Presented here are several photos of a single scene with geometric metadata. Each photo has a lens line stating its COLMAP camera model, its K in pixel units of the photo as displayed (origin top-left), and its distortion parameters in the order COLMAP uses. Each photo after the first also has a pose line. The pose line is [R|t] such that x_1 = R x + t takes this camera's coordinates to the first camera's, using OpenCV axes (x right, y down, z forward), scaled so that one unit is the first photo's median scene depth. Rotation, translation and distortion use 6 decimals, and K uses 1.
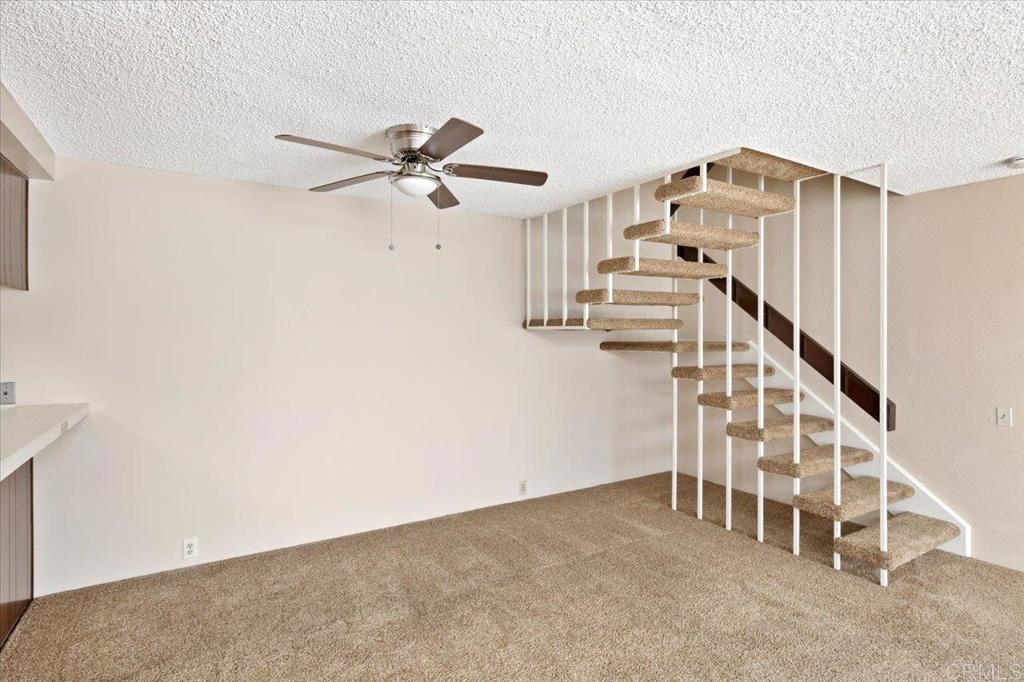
lens RADIAL K [[524.5, 0, 521.9], [0, 524.5, 335.6], [0, 0, 1]] dist [-0.004134, -0.000421]
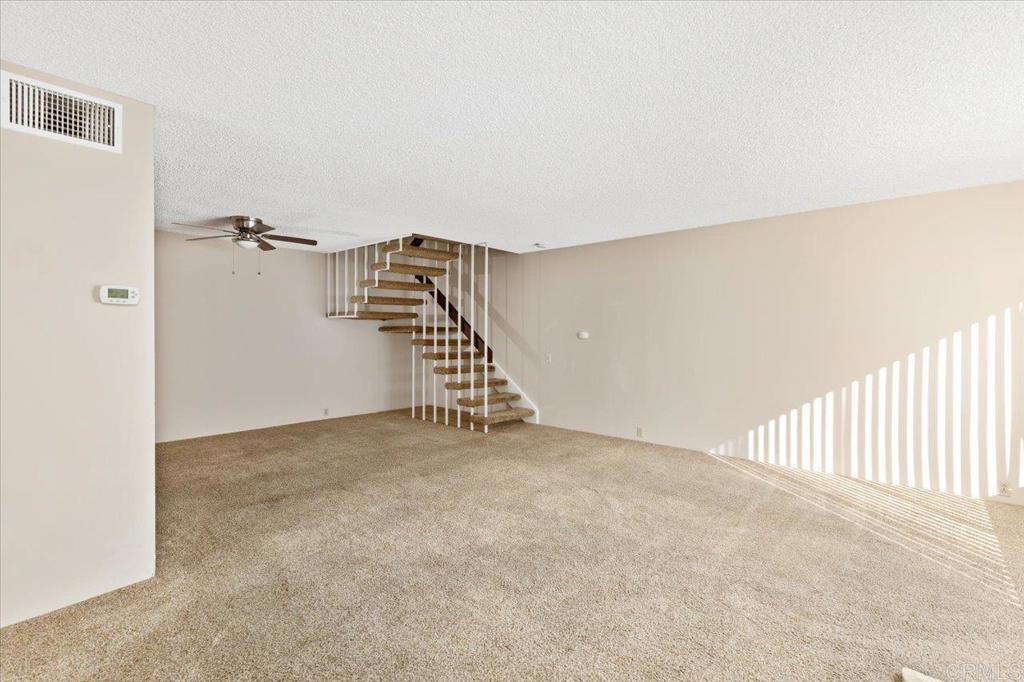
lens RADIAL K [[456.0, 0, 513.6], [0, 456.0, 334.7], [0, 0, 1]] dist [0.001313, 0.000136]
pose [[0.961612, 0.001741, 0.274406, 0.234192], [-0.001199, 0.999997, -0.002142, 0.057518], [-0.274408, 0.001731, 0.961612, -0.759754]]
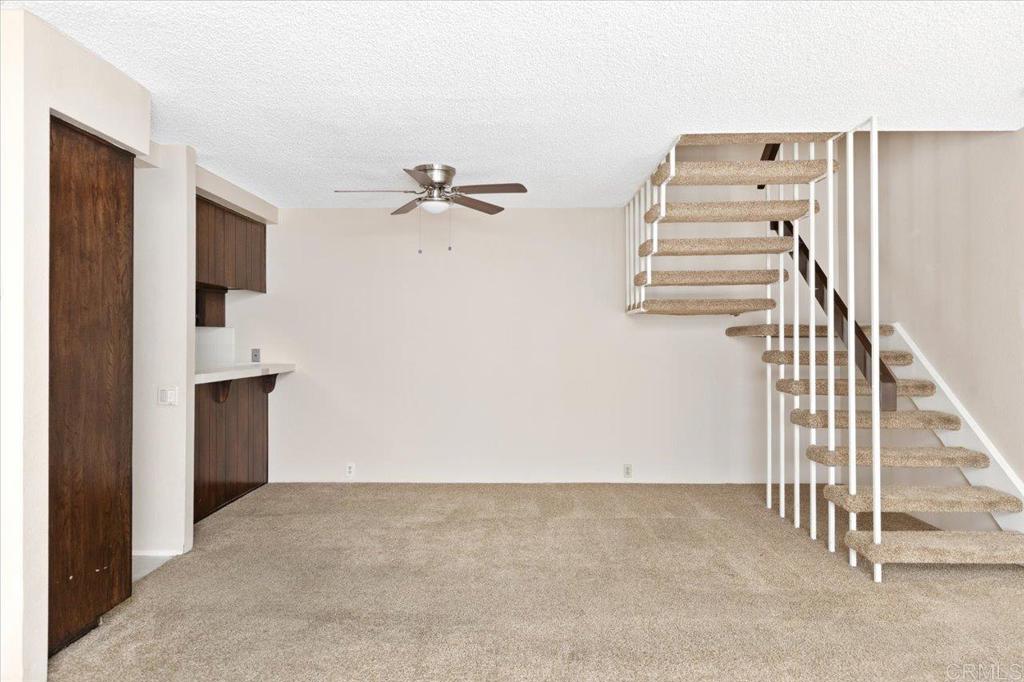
lens RADIAL K [[673.3, 0, 510.1], [0, 673.3, 339.4], [0, 0, 1]] dist [-0.000914, -0.003283]
pose [[0.837476, -0.001818, -0.546472, 0.681253], [-0.000012, 0.999994, -0.003345, 0.053039], [0.546475, 0.002808, 0.837471, -0.277009]]
